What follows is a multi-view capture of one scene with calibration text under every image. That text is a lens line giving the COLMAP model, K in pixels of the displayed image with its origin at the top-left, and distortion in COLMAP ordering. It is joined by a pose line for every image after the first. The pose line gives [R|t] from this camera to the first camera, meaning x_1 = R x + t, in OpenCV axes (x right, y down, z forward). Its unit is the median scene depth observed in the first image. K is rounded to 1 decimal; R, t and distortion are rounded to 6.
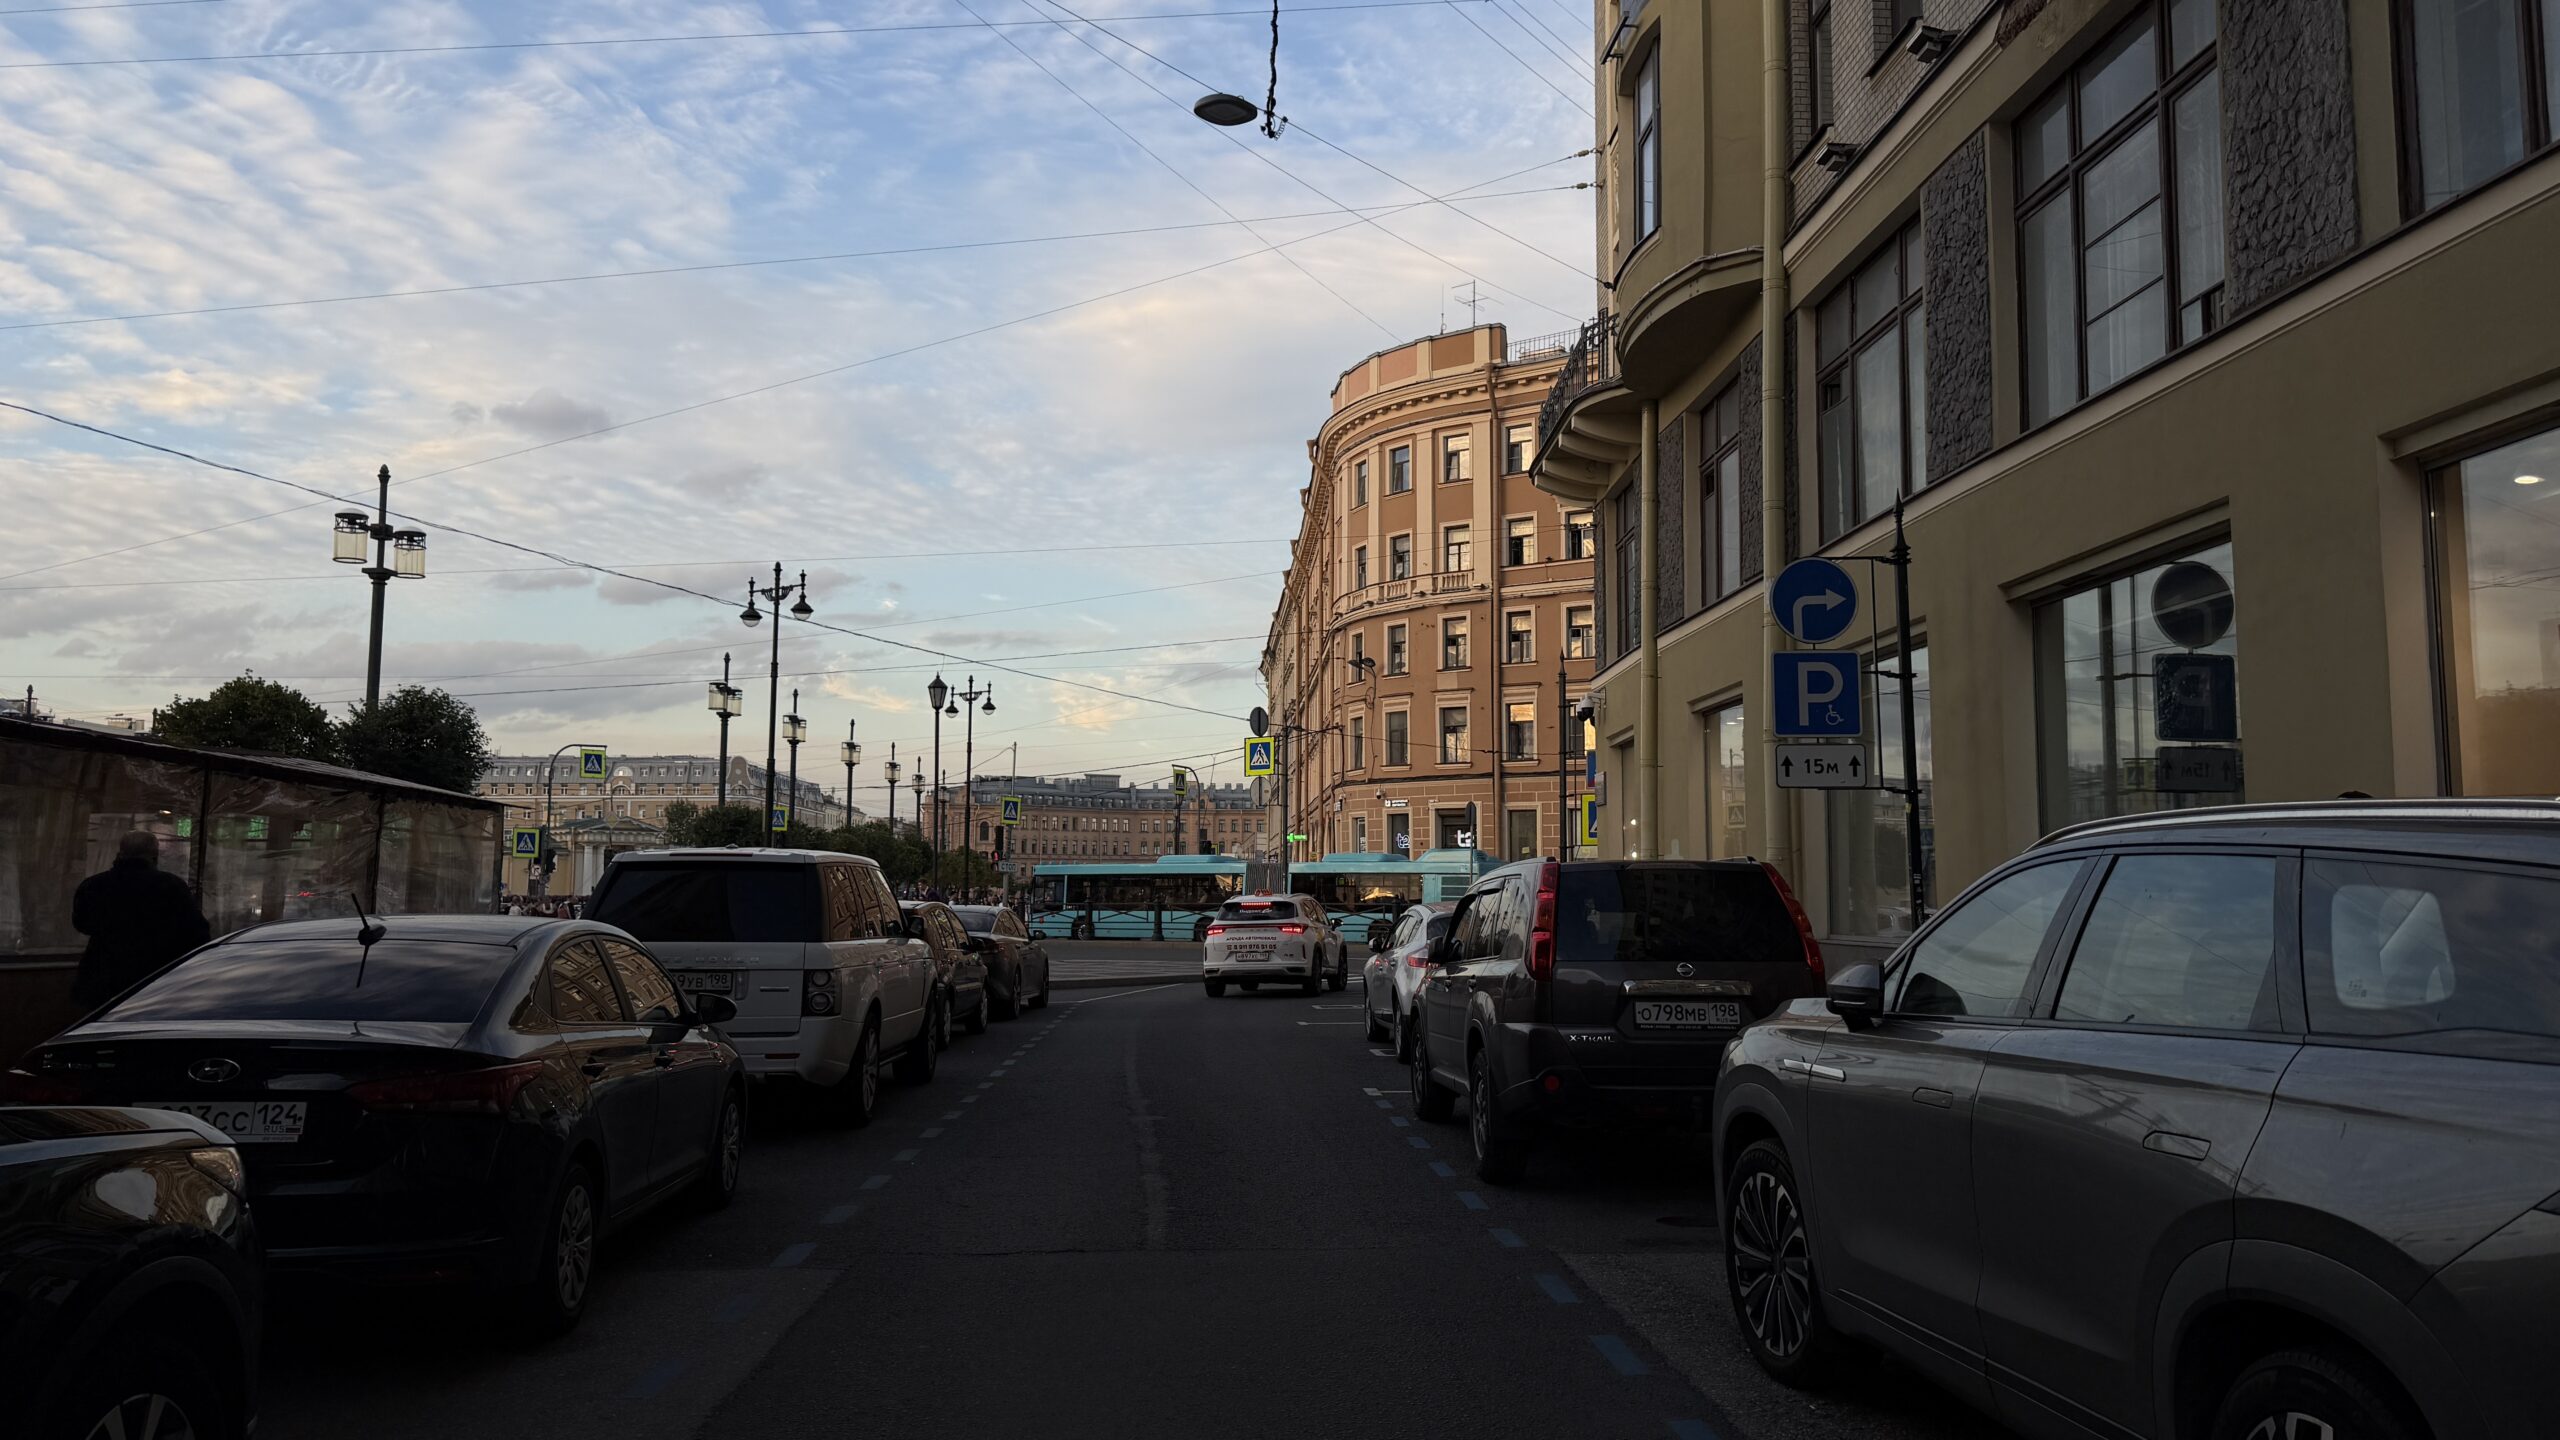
lens RADIAL K [[1836.5, 0, 1292.6], [0, 1836.5, 723.2], [0, 0, 1]] dist [0.067324, -0.041073]
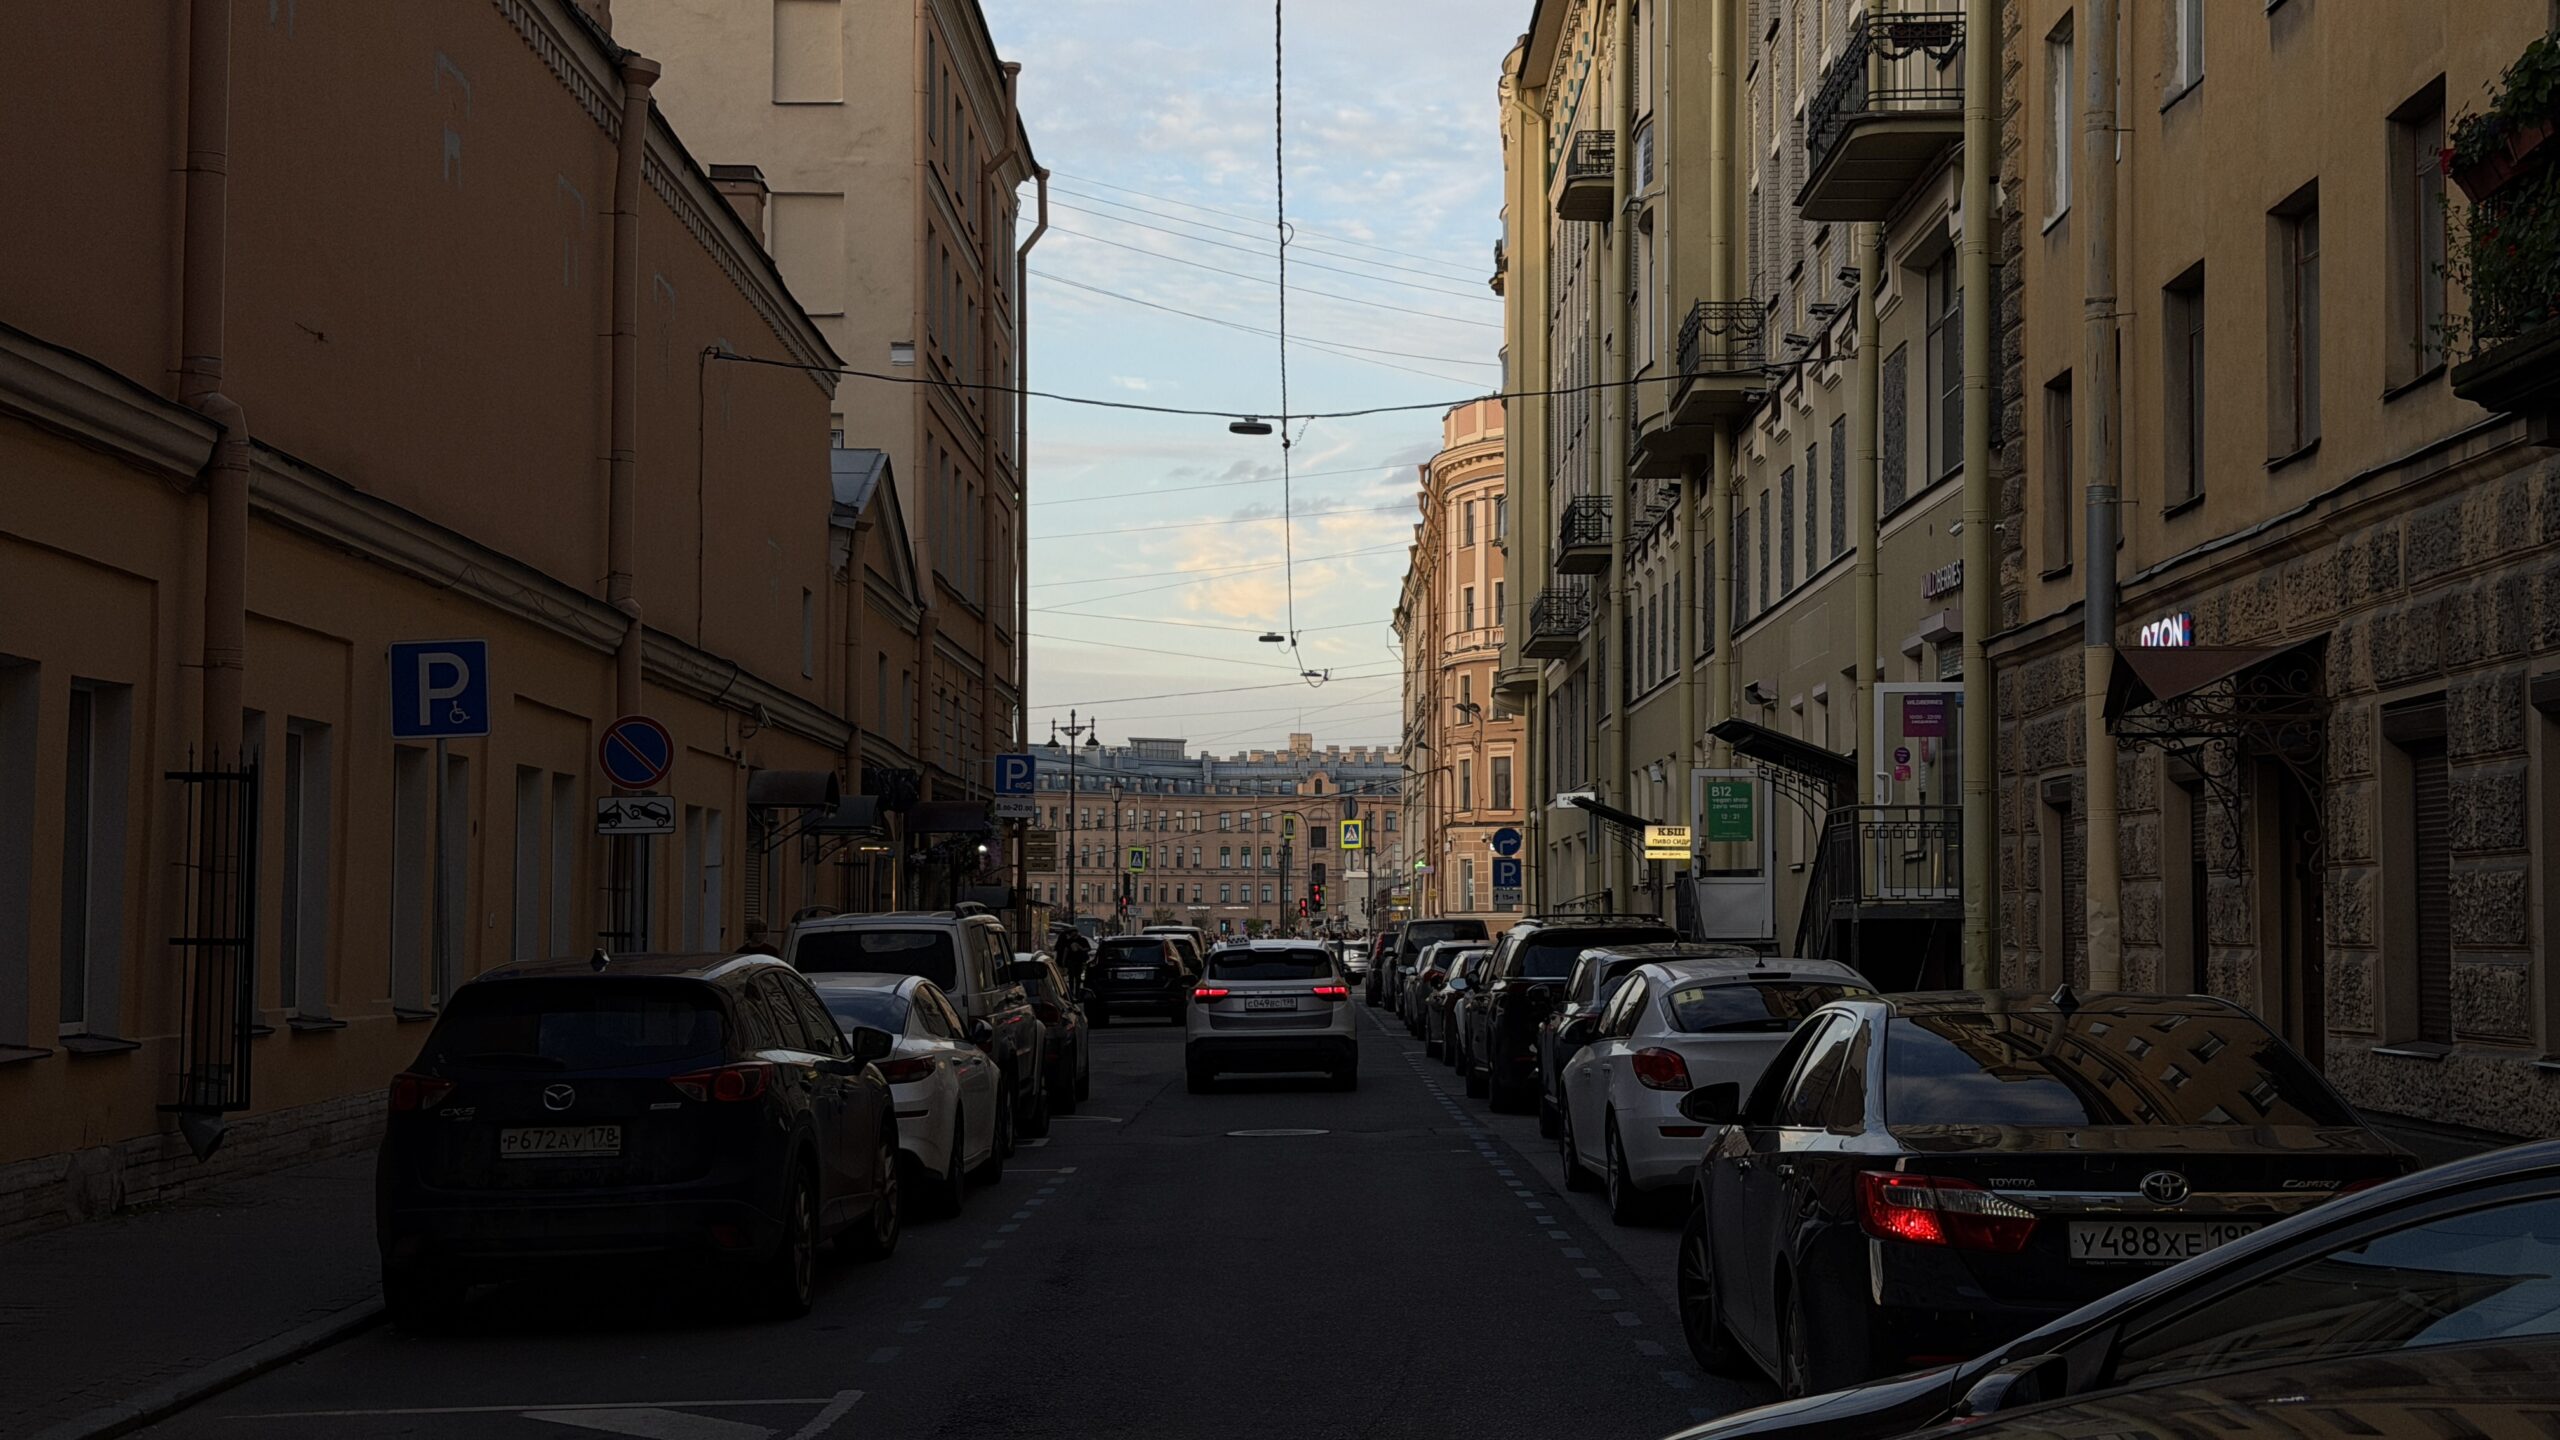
lens RADIAL K [[3672.7, 0, 1264.6], [0, 3672.7, 713.3], [0, 0, 1]] dist [0.082469, 0.000000]
pose [[0.997879, -0.004591, -0.064928, 0.056127], [0.006817, 0.999395, 0.034114, -0.097082], [0.064732, -0.034485, 0.997307, -1.004099]]
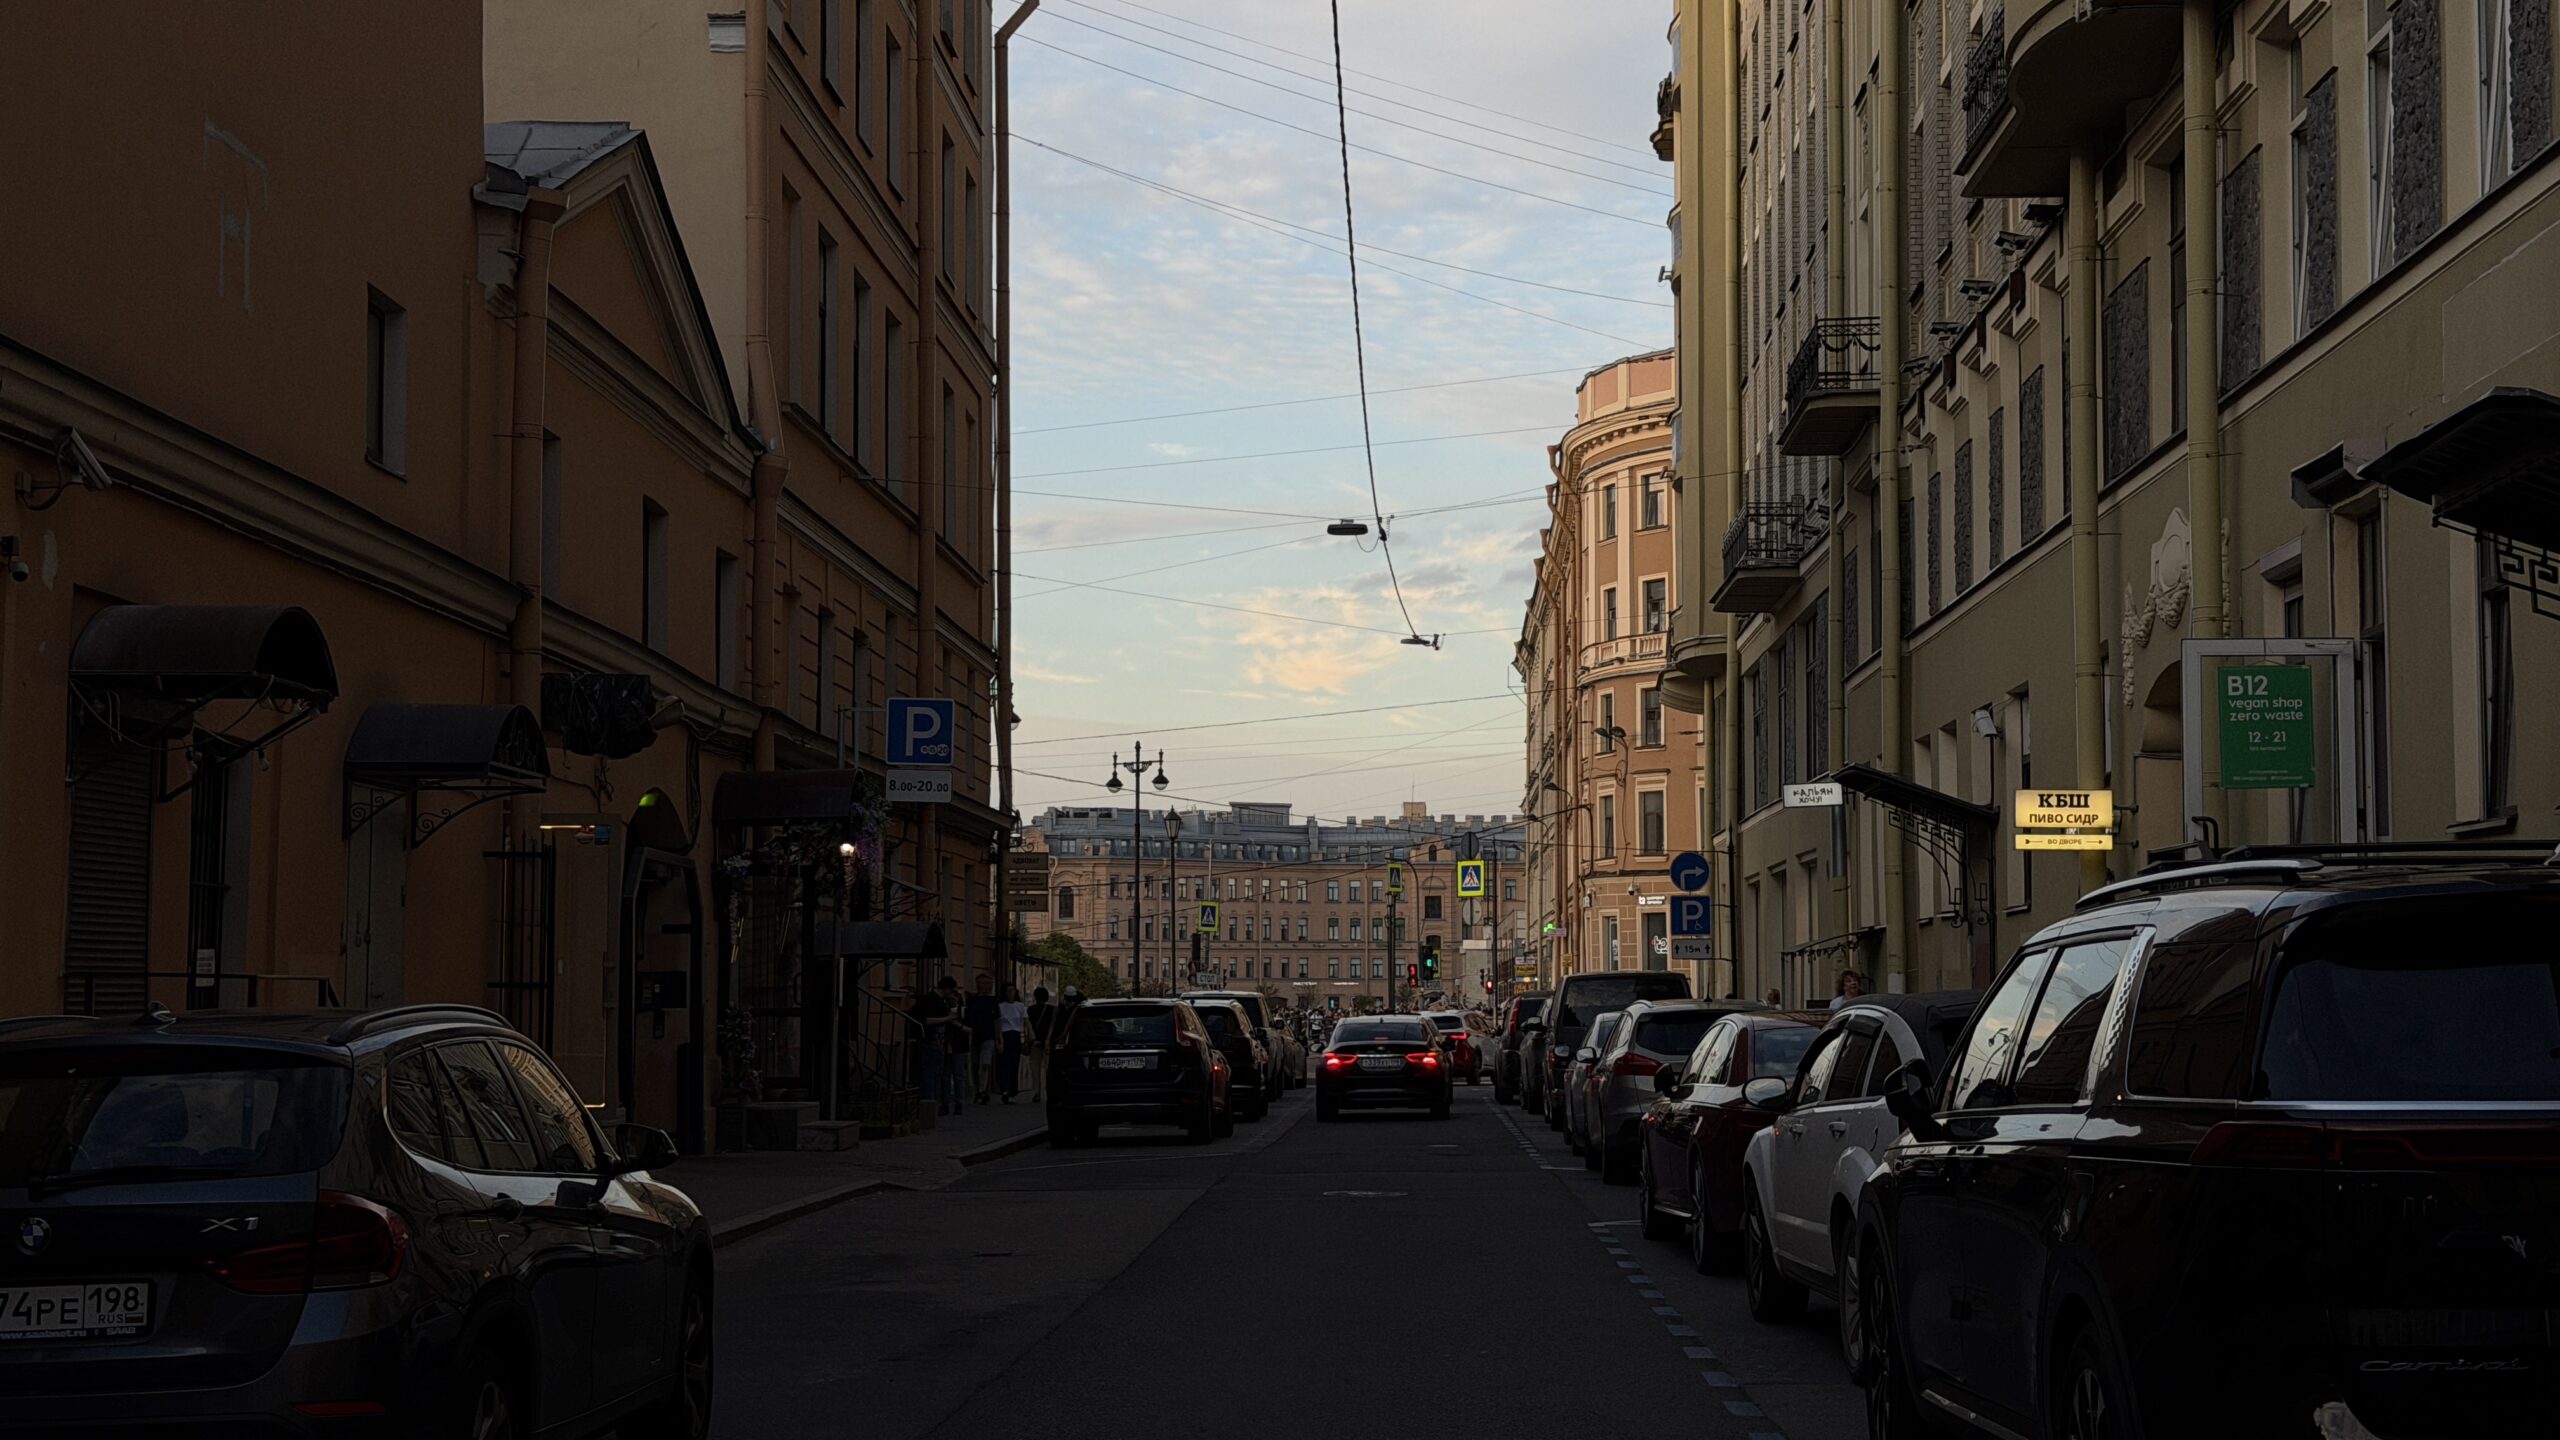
lens RADIAL K [[3672.7, 0, 1289.9], [0, 3672.7, 734.4], [0, 0, 1]] dist [0.082469, 0.000000]
pose [[0.995958, -0.011266, -0.089106, 0.040585], [0.012919, 0.999755, 0.018000, -0.062433], [0.088882, -0.019078, 0.995859, -0.666586]]
